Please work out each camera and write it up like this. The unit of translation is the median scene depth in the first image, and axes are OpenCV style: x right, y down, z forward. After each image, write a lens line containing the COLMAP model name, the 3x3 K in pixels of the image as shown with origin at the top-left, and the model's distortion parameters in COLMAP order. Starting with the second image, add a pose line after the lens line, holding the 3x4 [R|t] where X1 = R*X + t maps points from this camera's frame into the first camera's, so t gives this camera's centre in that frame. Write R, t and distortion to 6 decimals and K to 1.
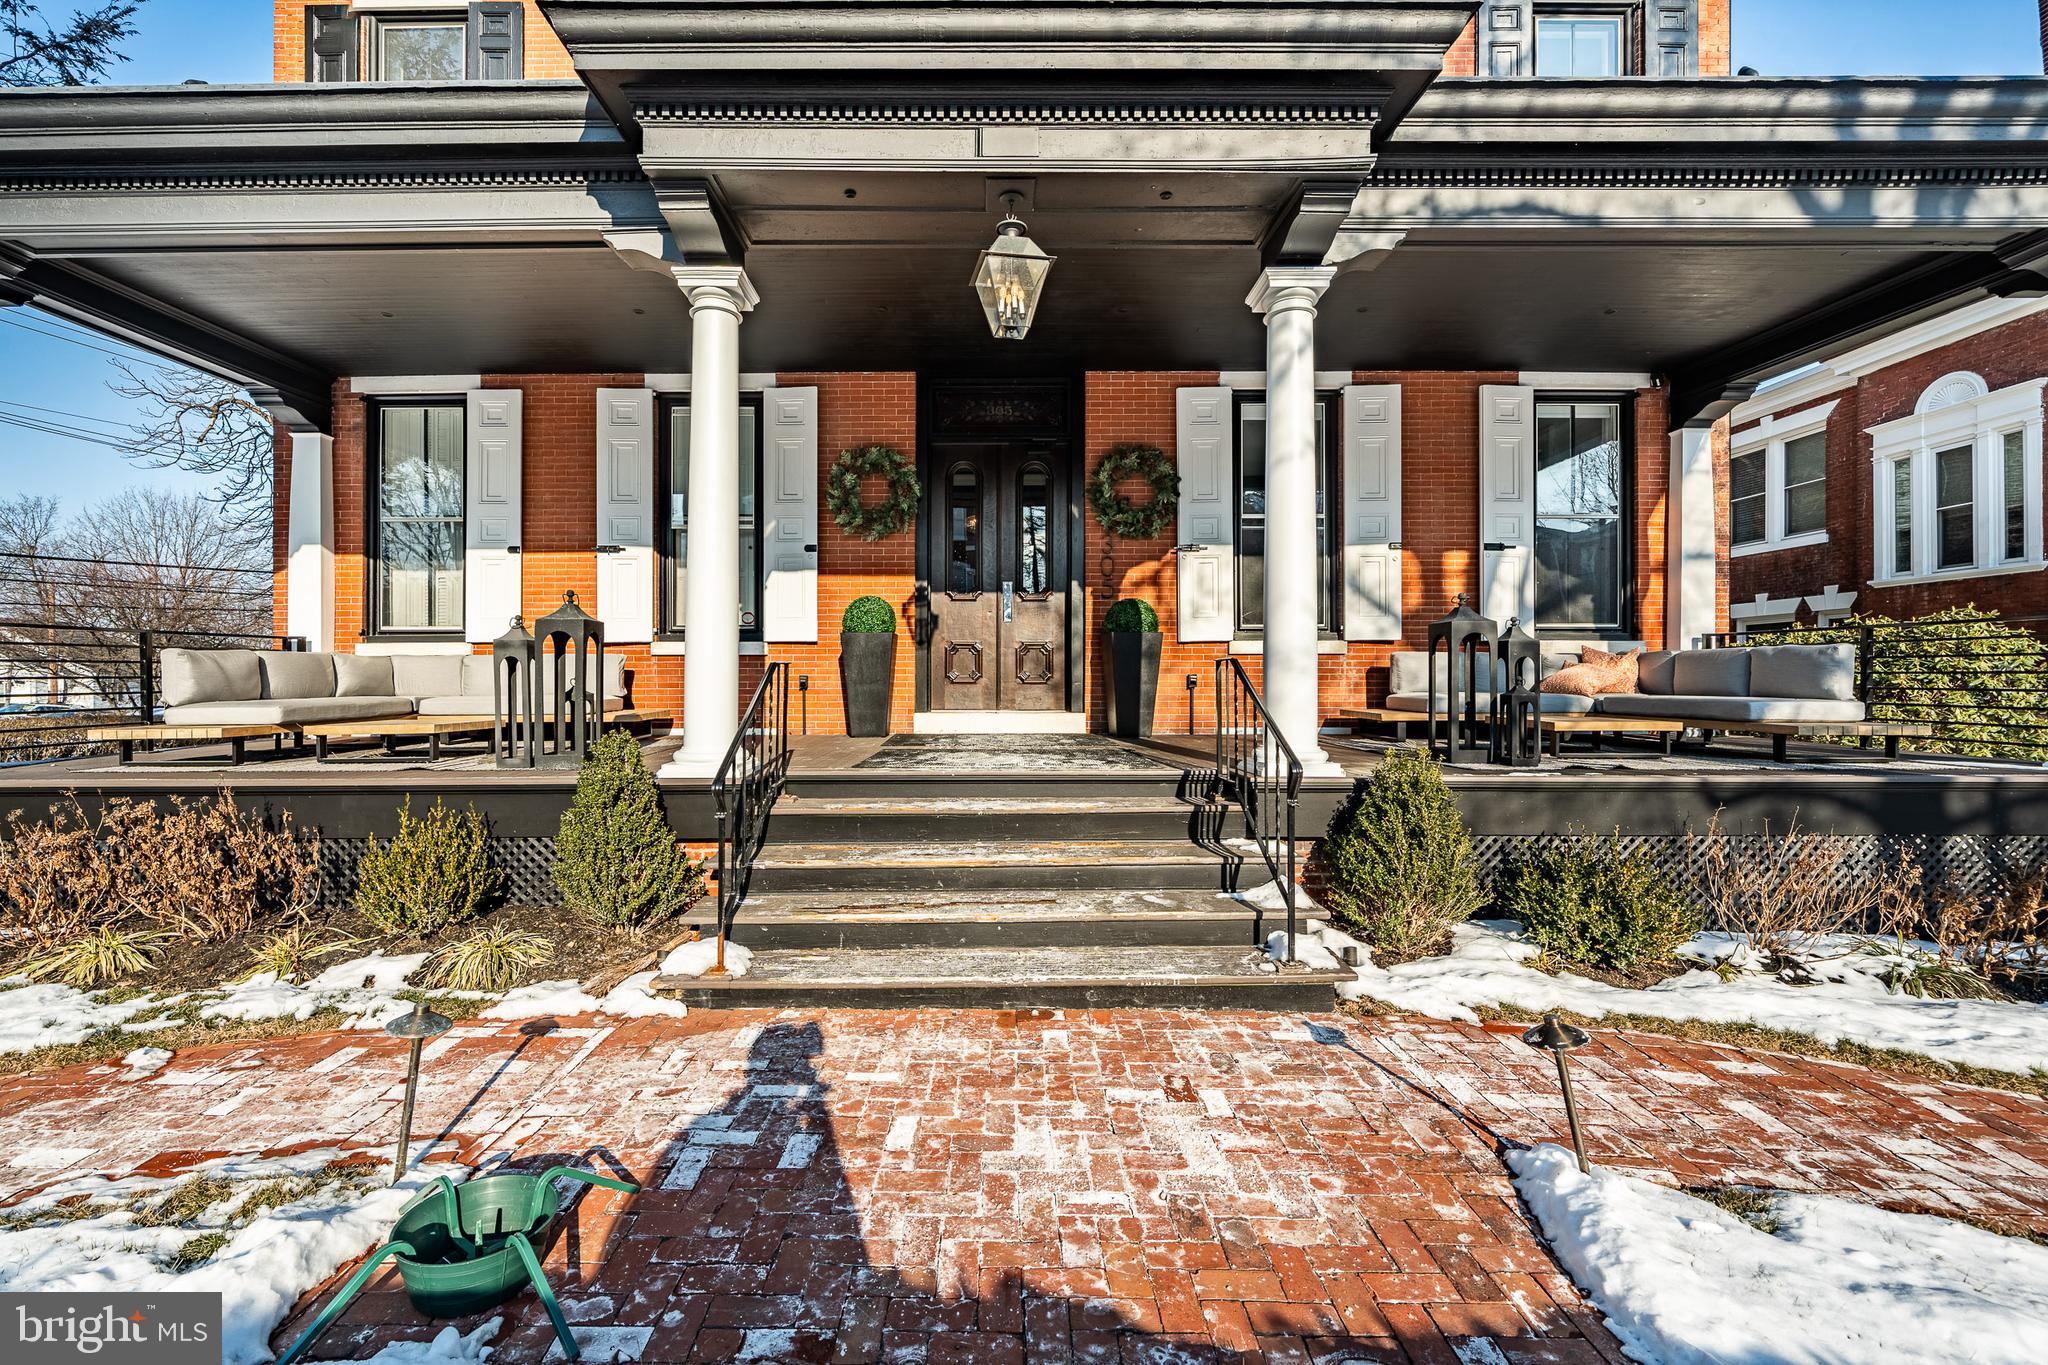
lens RADIAL K [[867.2, 0, 987.1], [0, 867.2, 681.1], [0, 0, 1]] dist [0.000225, -0.000111]
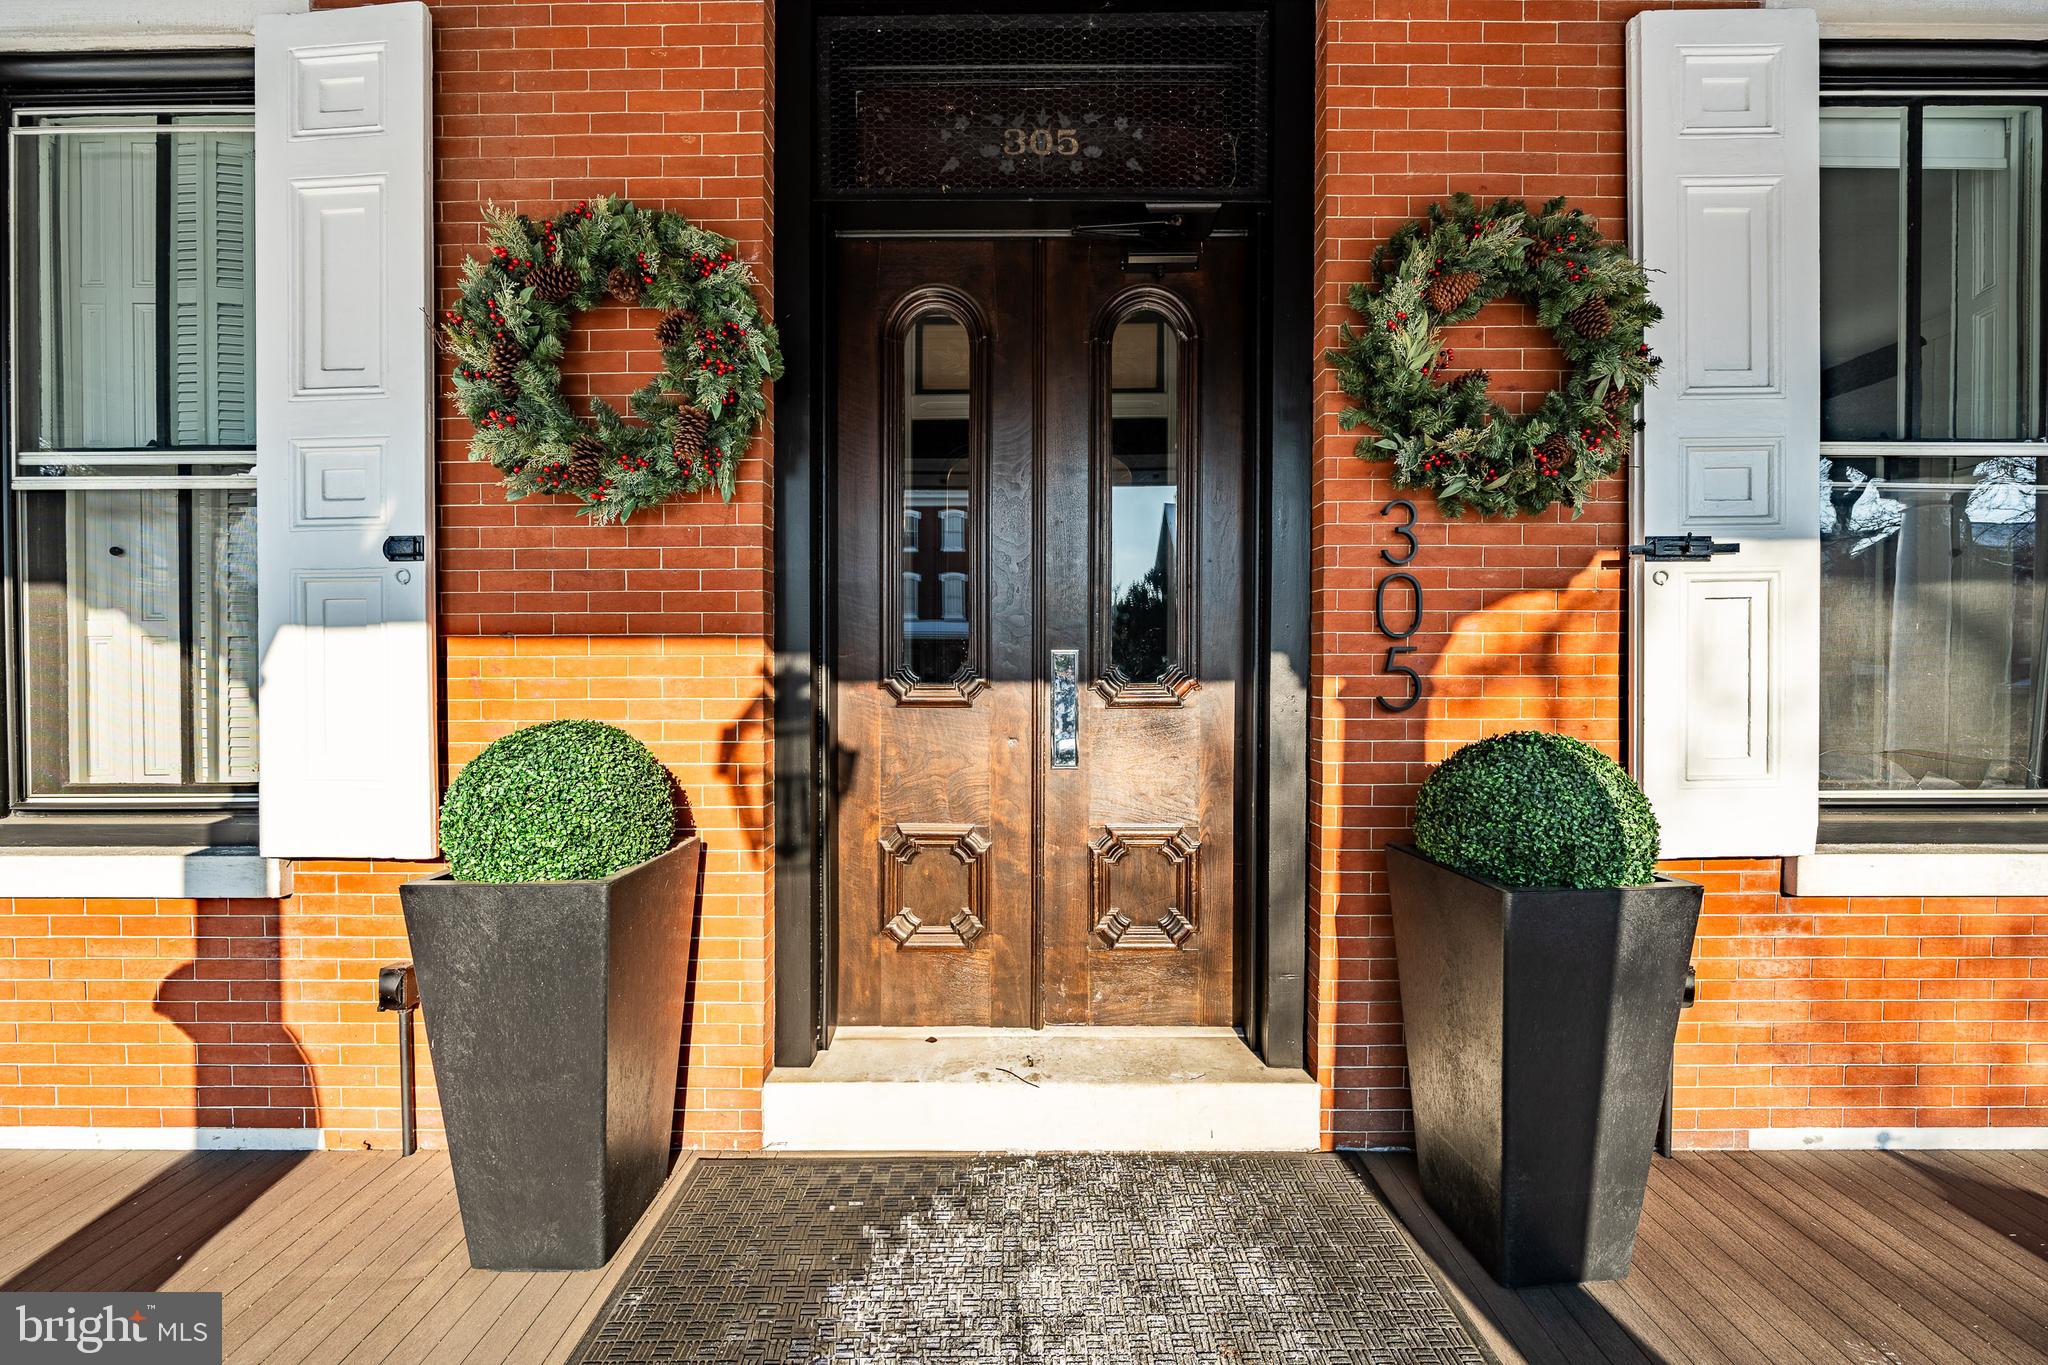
lens RADIAL K [[734.9, 0, 1032.4], [0, 734.9, 689.3], [0, 0, 1]] dist [-0.008588, -0.000003]
pose [[0.999993, 0.001279, -0.003452, 0.012482], [-0.001215, 0.999829, 0.018431, -0.108784], [0.003475, -0.018427, 0.999824, 0.742502]]
